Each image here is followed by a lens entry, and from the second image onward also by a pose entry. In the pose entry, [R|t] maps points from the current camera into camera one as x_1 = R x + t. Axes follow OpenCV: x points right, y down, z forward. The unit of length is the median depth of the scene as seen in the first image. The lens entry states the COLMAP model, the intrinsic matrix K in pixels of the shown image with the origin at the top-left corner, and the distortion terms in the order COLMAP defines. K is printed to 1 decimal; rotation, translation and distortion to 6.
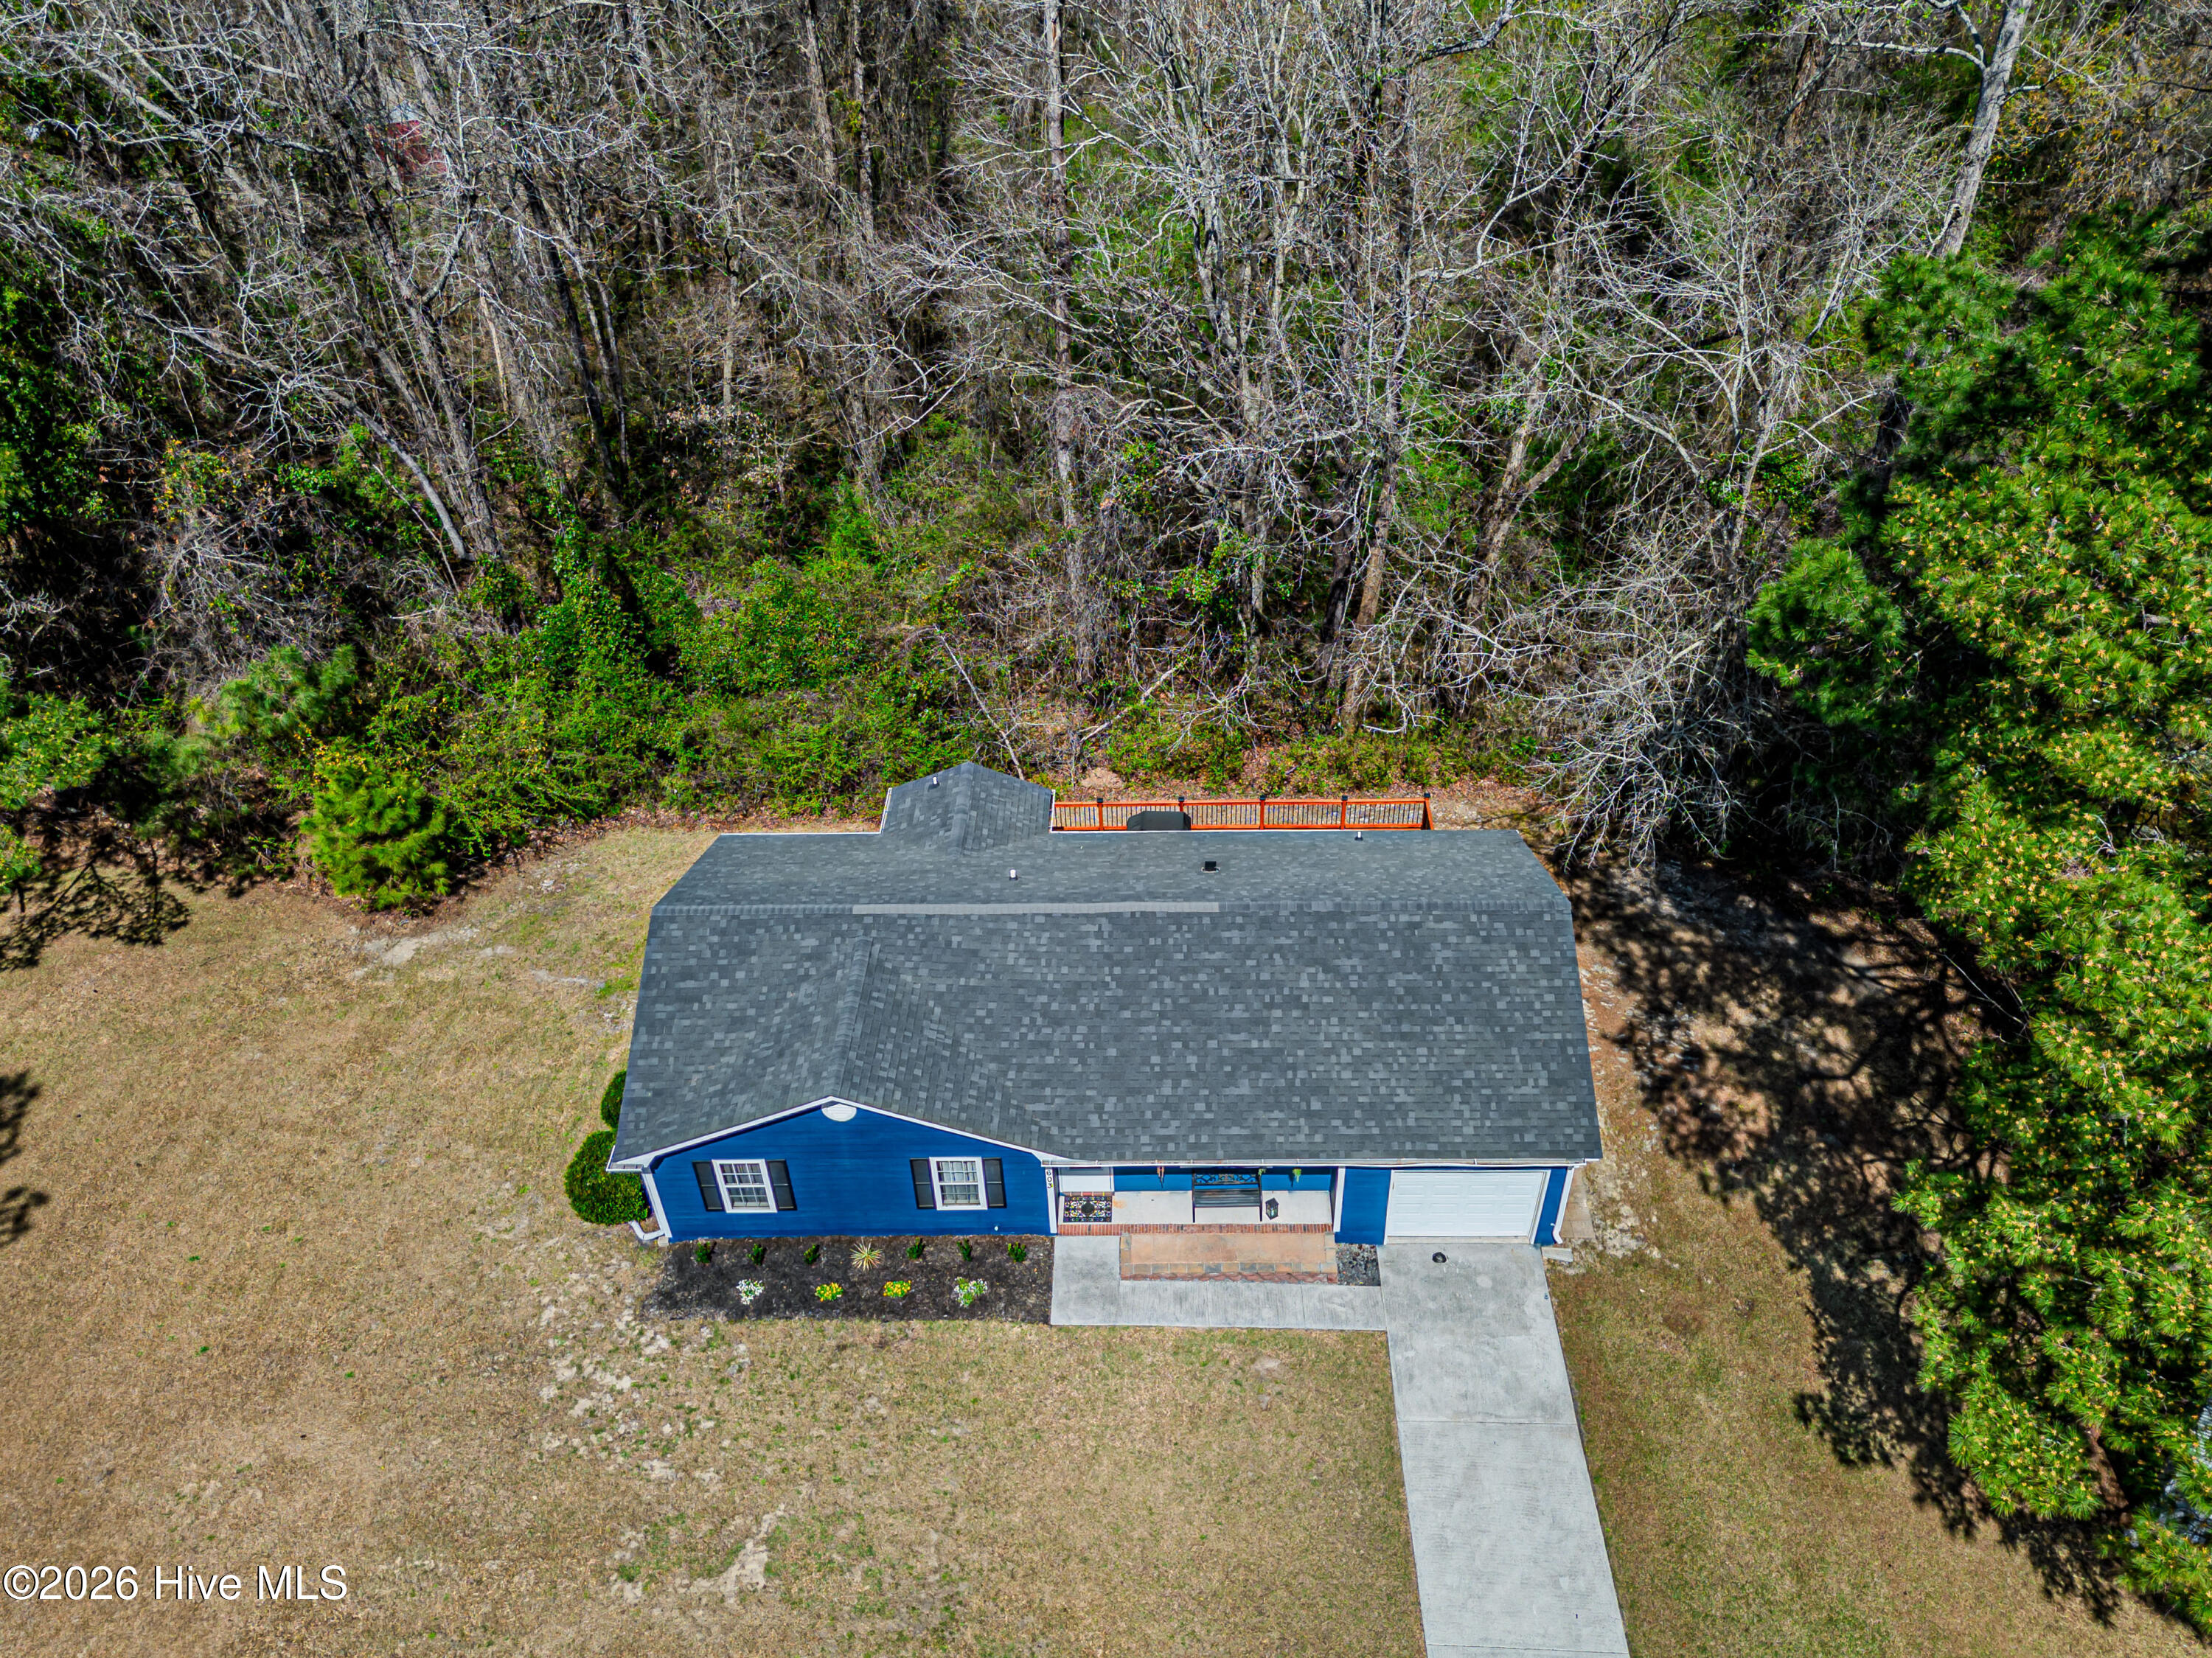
lens RADIAL K [[1646.8, 0, 1166.6], [0, 1646.8, 884.9], [0, 0, 1]] dist [0.058830, -0.062341]
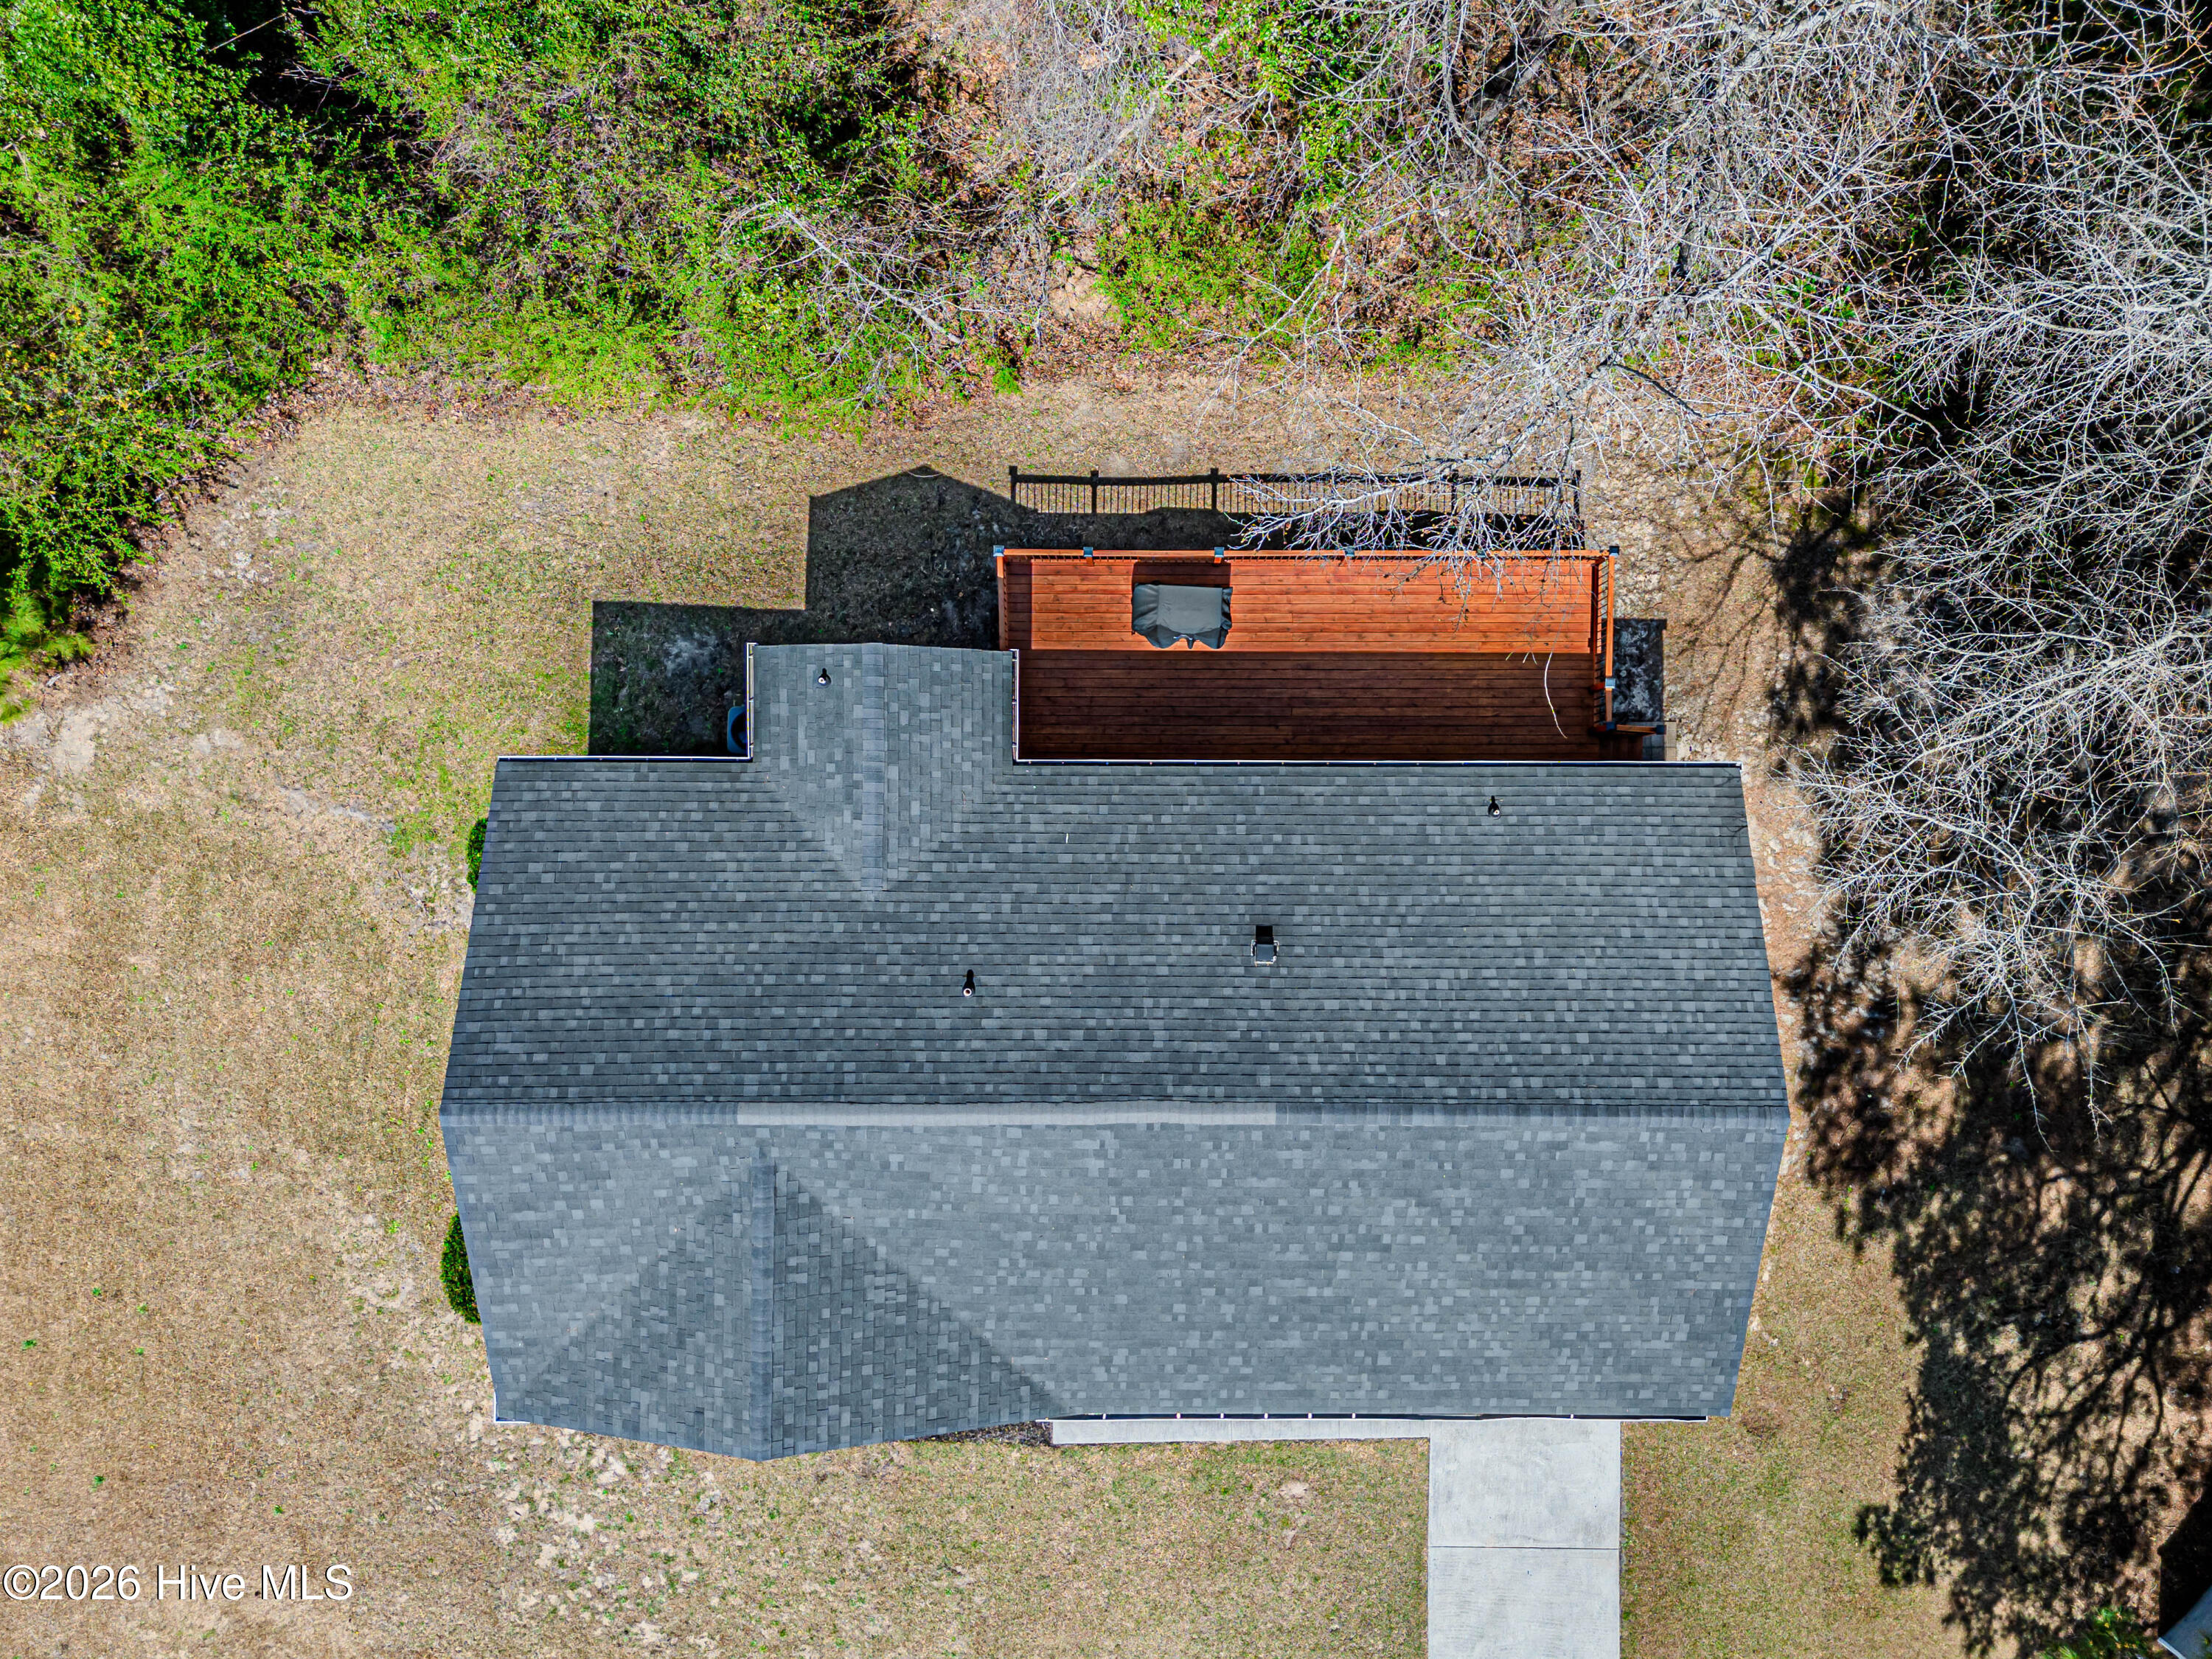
lens RADIAL K [[1583.7, 0, 1163.3], [0, 1583.7, 893.7], [0, 0, 1]] dist [0.058471, -0.057624]
pose [[0.999795, 0.007972, 0.018627, -0.028416], [-0.019538, 0.622844, 0.782102, -0.566470], [-0.005367, -0.782306, 0.622872, 0.675159]]
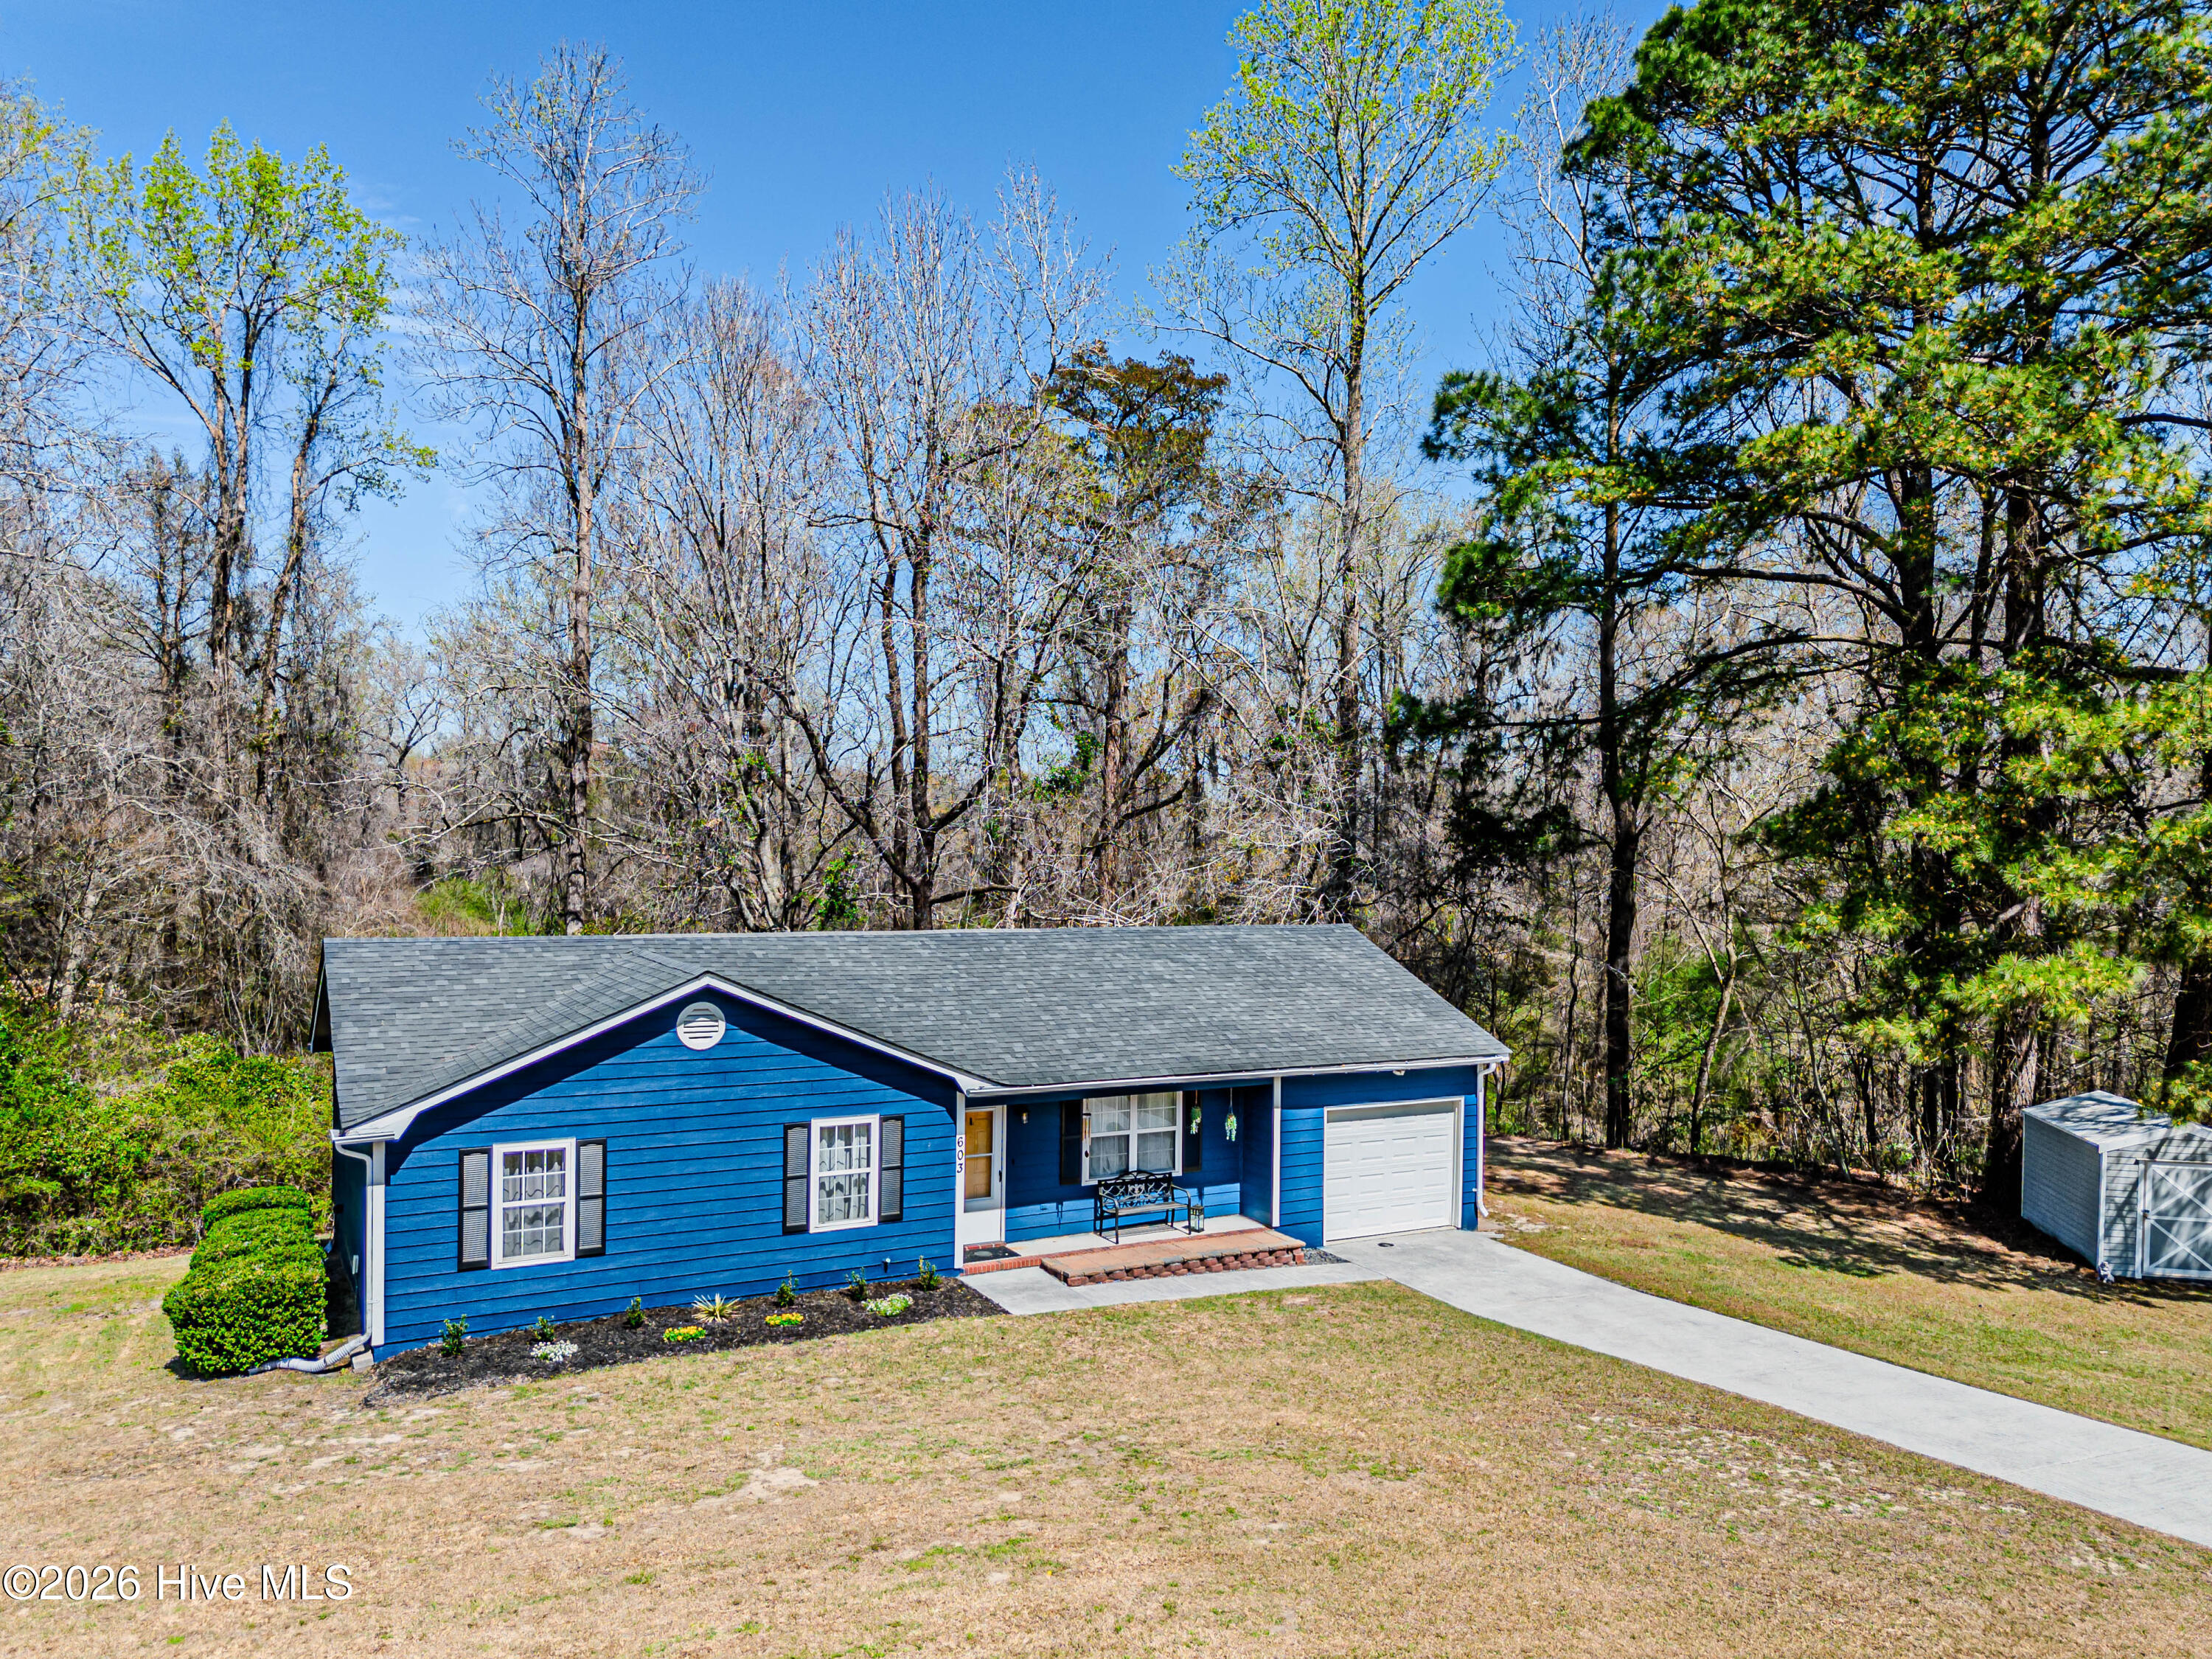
lens RADIAL K [[1583.7, 0, 1163.3], [0, 1583.7, 893.7], [0, 0, 1]] dist [0.058471, -0.057624]
pose [[0.866183, 0.005417, 0.499698, -0.348175], [0.311078, 0.776733, -0.547646, 0.503144], [-0.391098, 0.629807, 0.671108, 0.383624]]
